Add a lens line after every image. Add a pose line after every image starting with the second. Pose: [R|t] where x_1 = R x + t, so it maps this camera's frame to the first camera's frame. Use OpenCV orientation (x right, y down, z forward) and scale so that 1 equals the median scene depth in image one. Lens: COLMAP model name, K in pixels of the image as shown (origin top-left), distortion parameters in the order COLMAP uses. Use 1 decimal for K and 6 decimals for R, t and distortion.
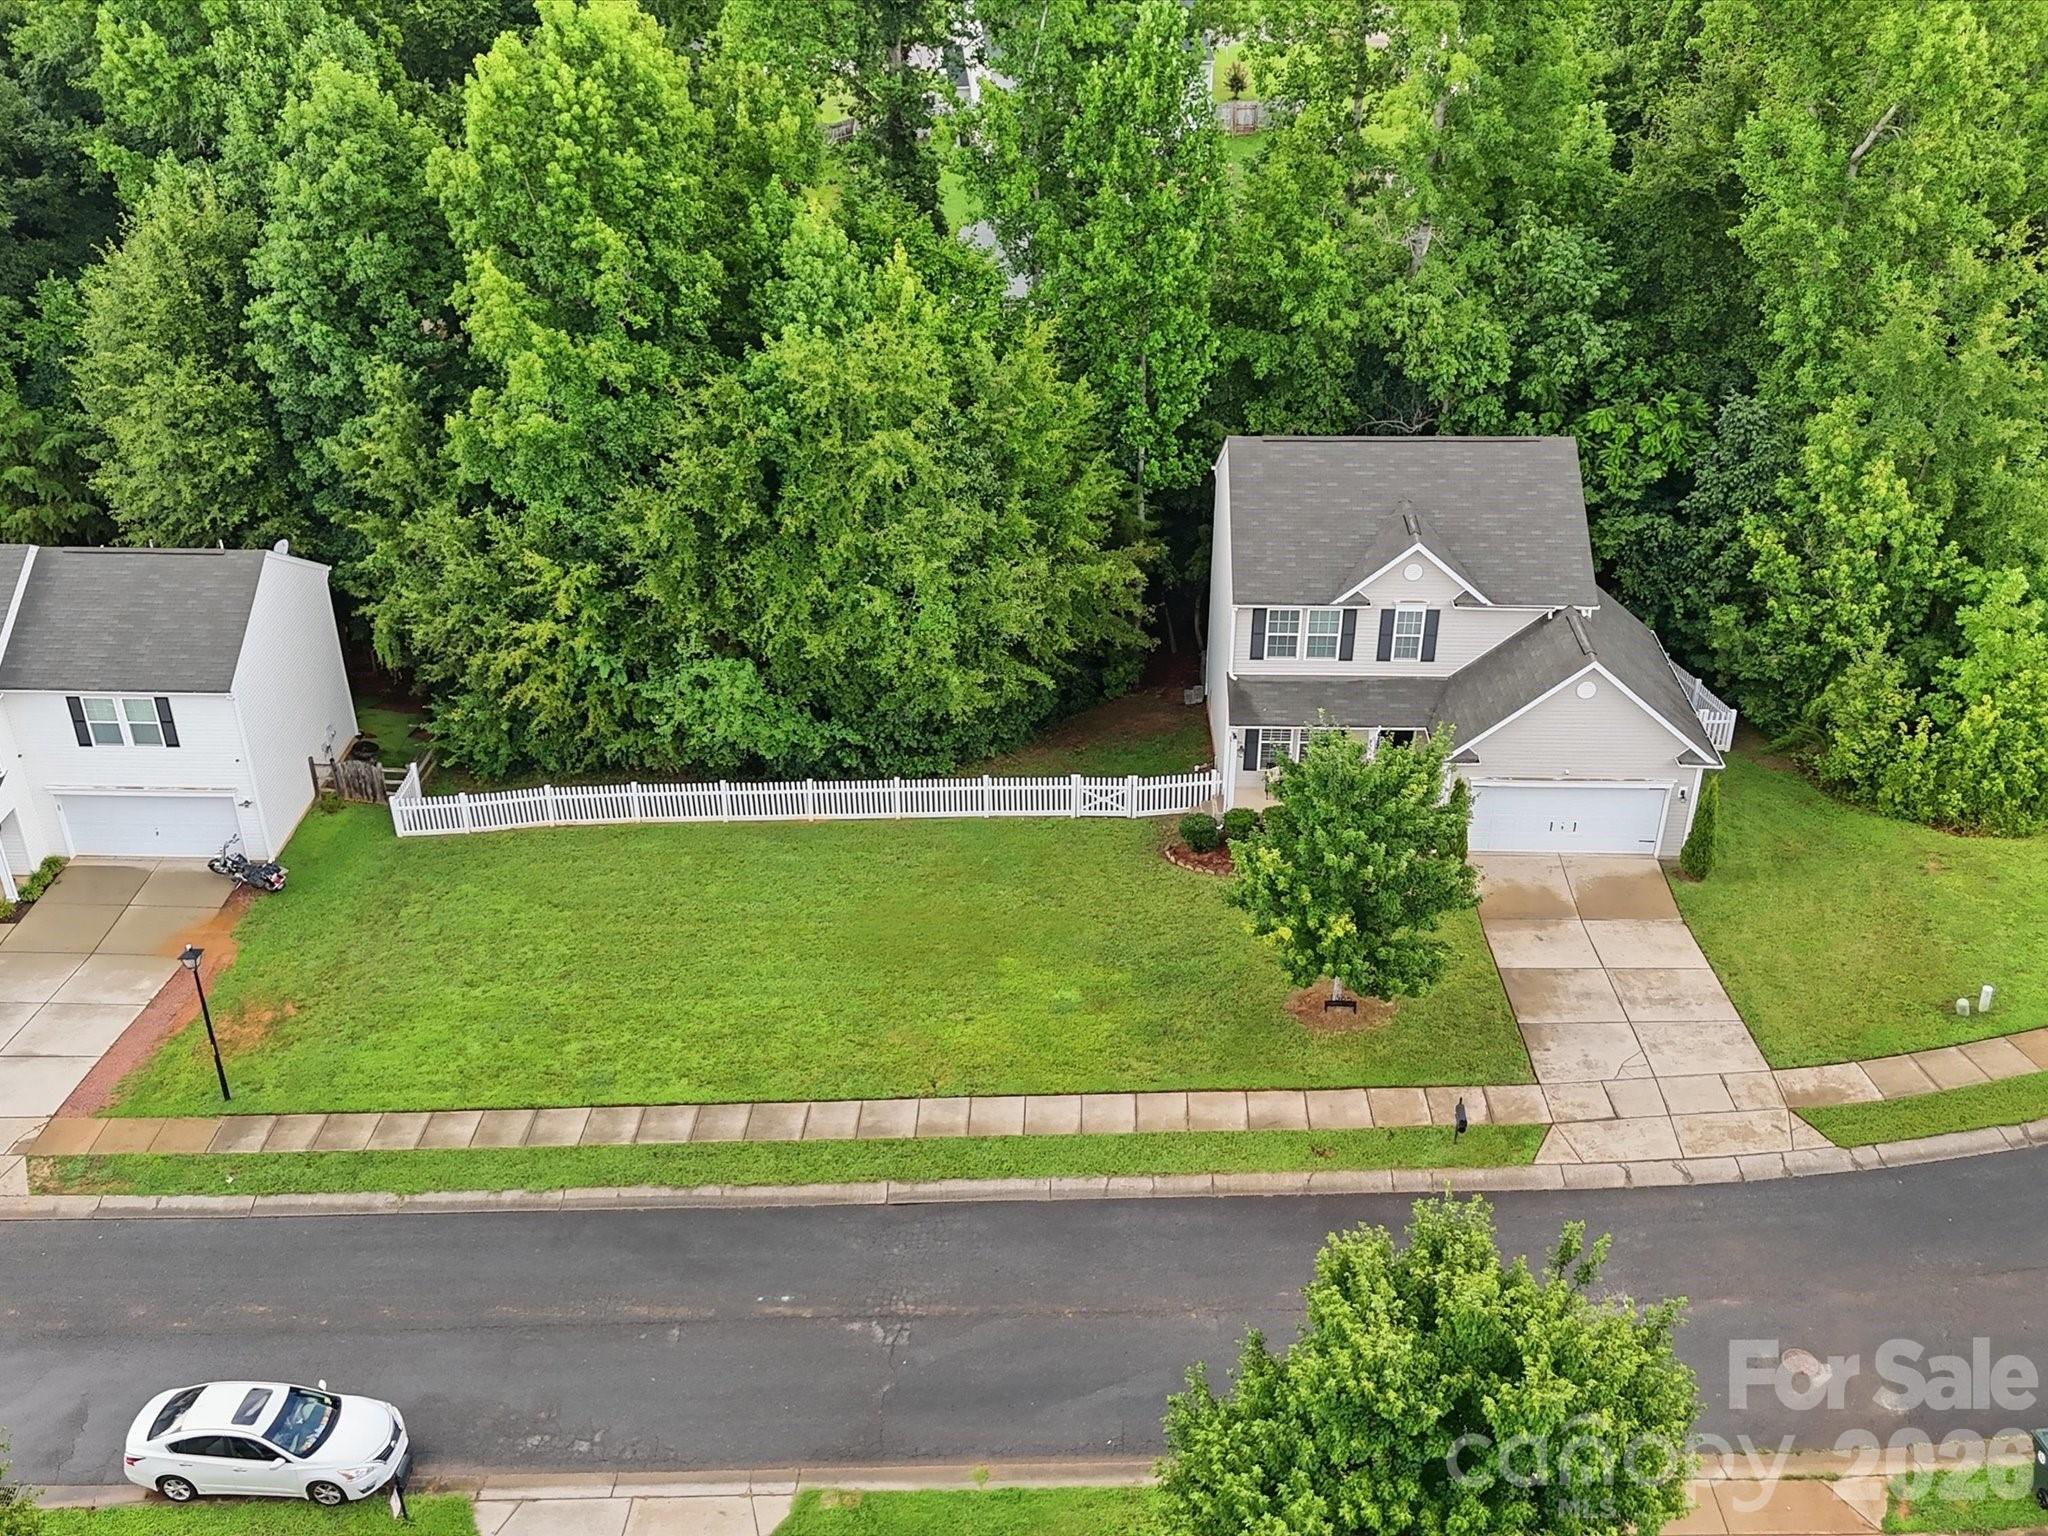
lens RADIAL K [[2007.0, 0, 1024.0], [0, 2007.0, 768.0], [0, 0, 1]] dist [0.130303, -0.255234]
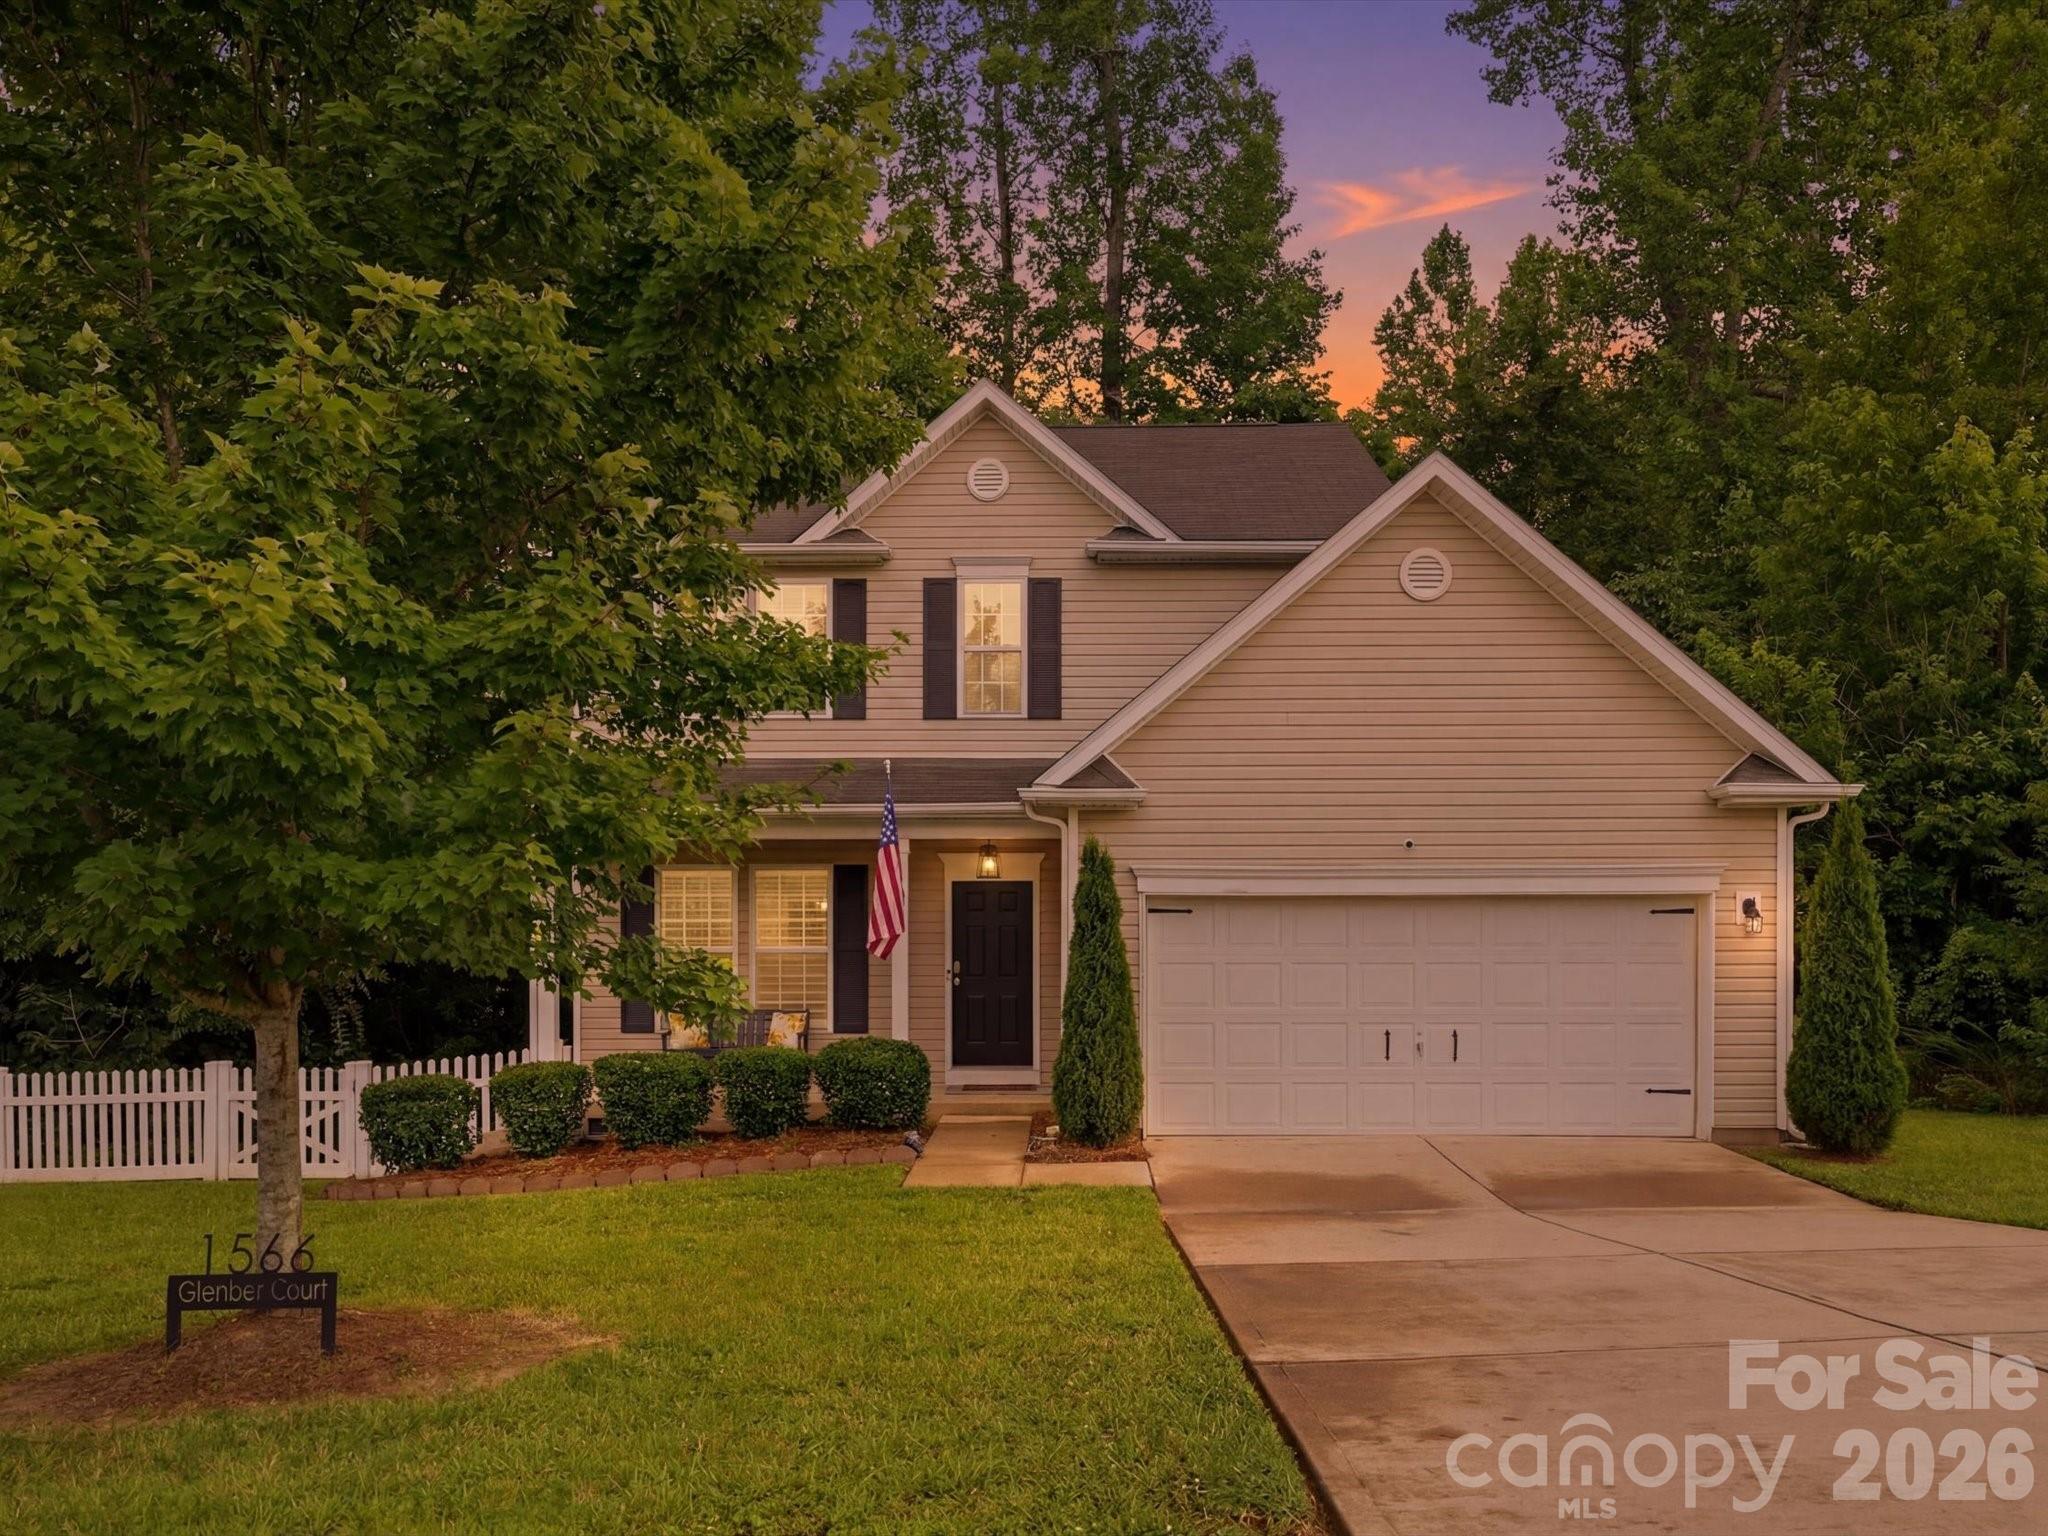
lens RADIAL K [[1481.7, 0, 1029.2], [0, 1481.7, 906.1], [0, 0, 1]] dist [0.002844, 0.000506]
pose [[0.999979, 0.002071, 0.006198, 0.201917], [0.001357, 0.861920, -0.507042, 0.138513], [-0.006393, 0.507040, 0.861899, 0.786305]]
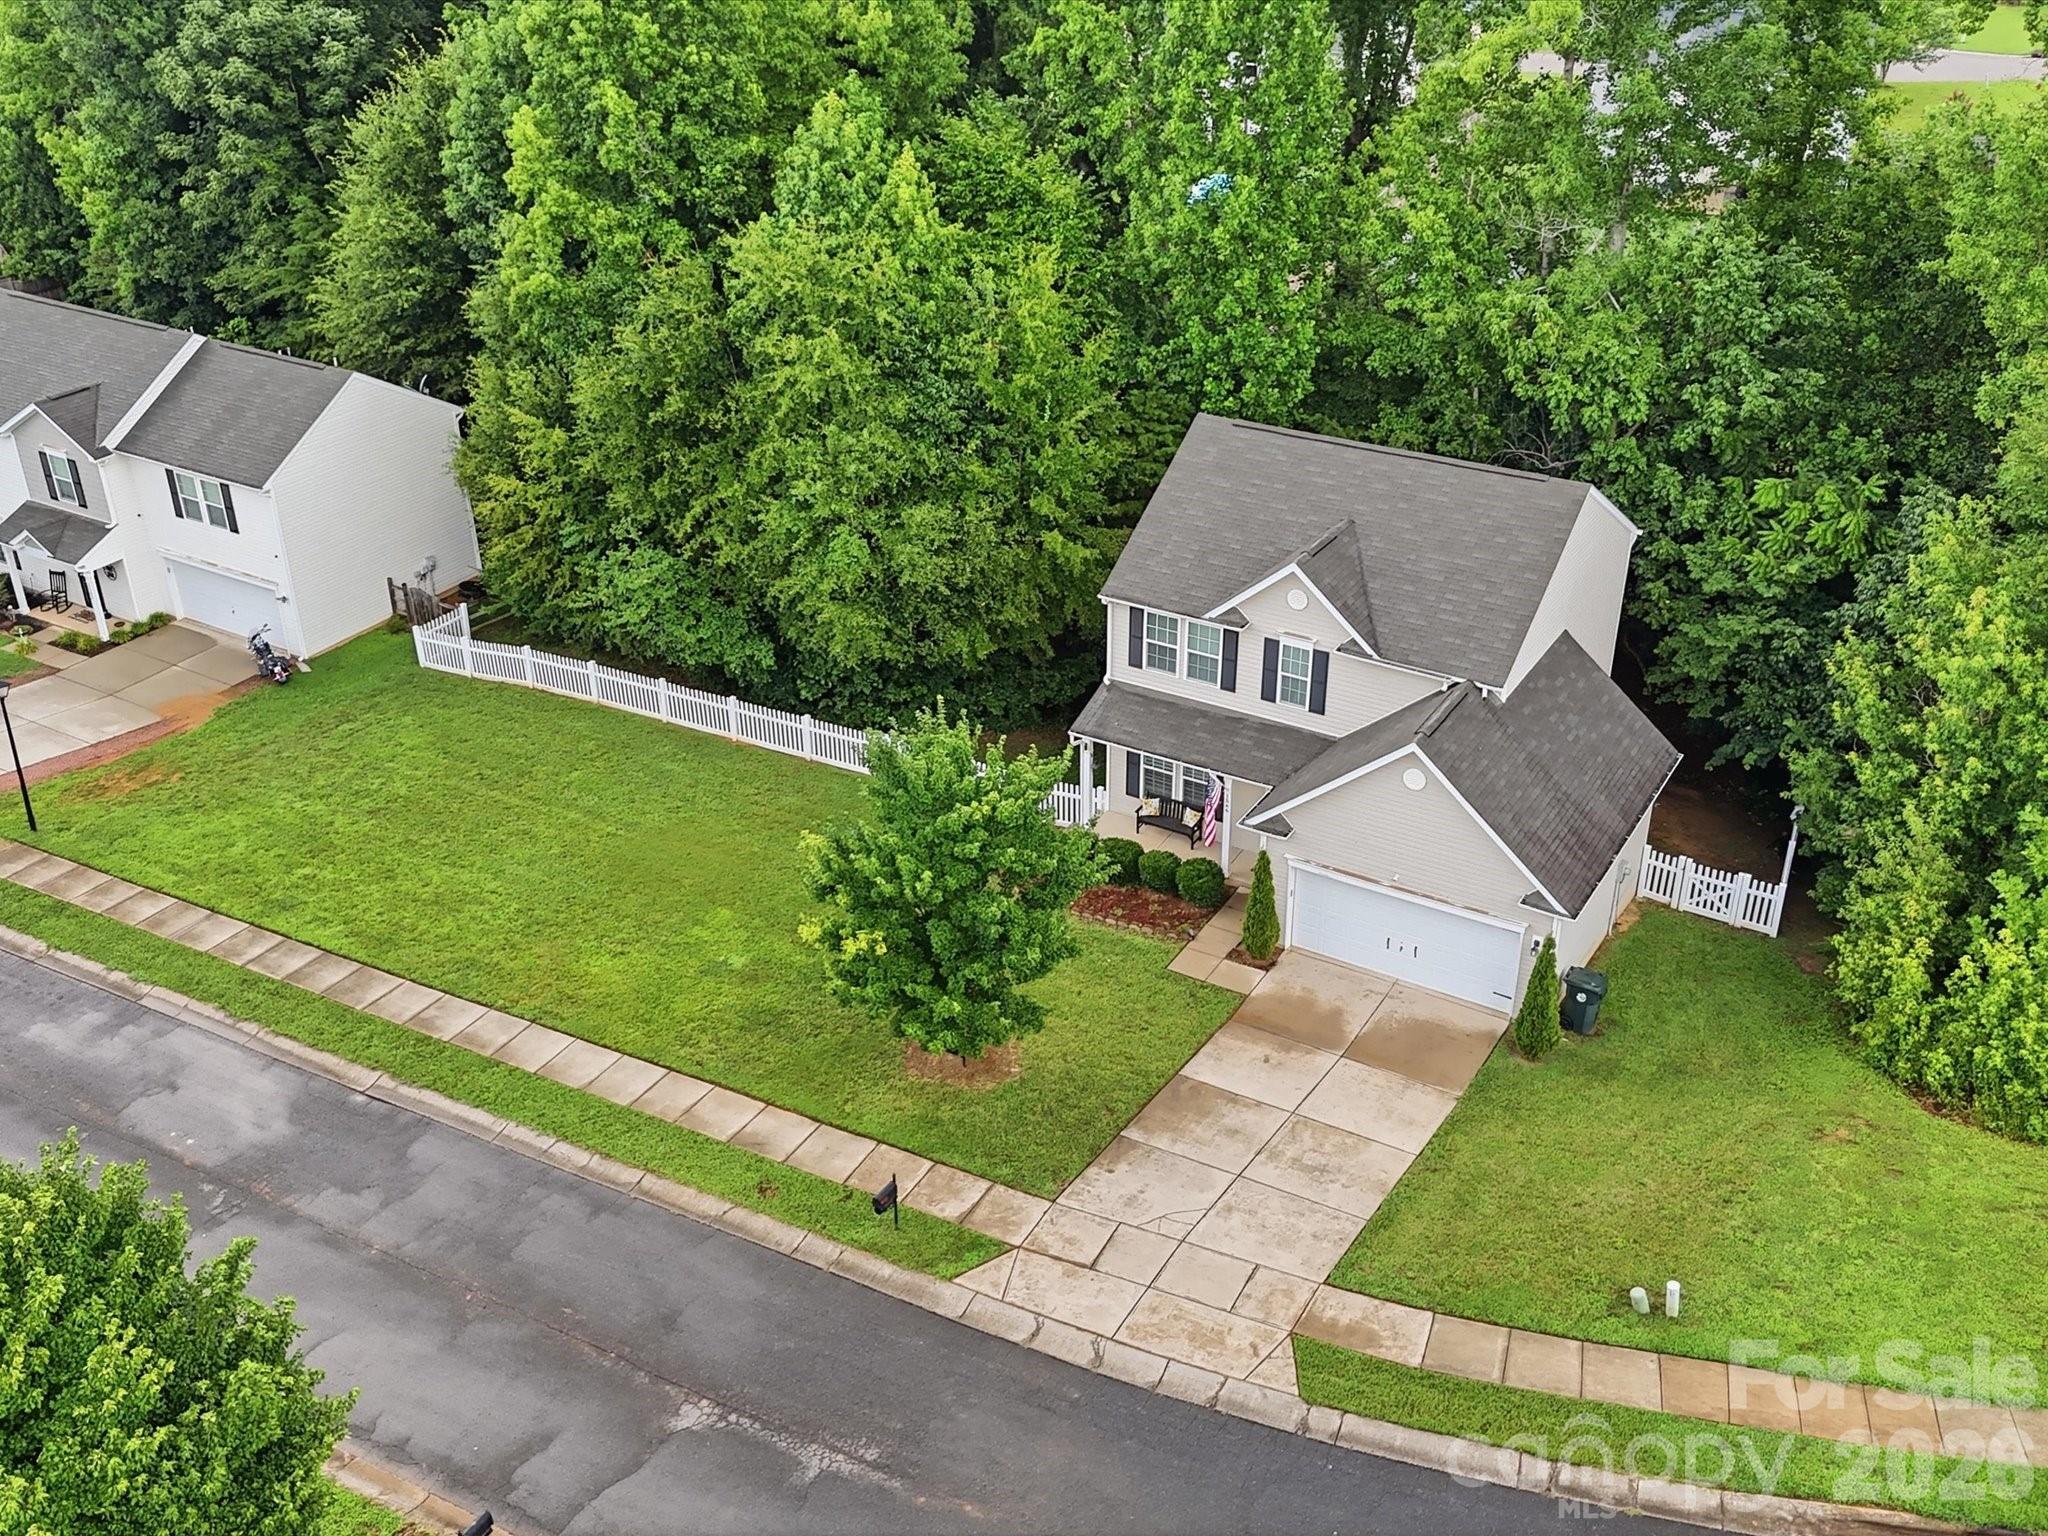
lens RADIAL K [[2007.0, 0, 1024.0], [0, 2007.0, 768.0], [0, 0, 1]] dist [0.130303, -0.255234]
pose [[0.874220, 0.236823, -0.423857, 0.465543], [-0.244098, 0.969007, 0.037956, -0.034409], [0.419710, 0.070281, 0.904933, 0.214146]]
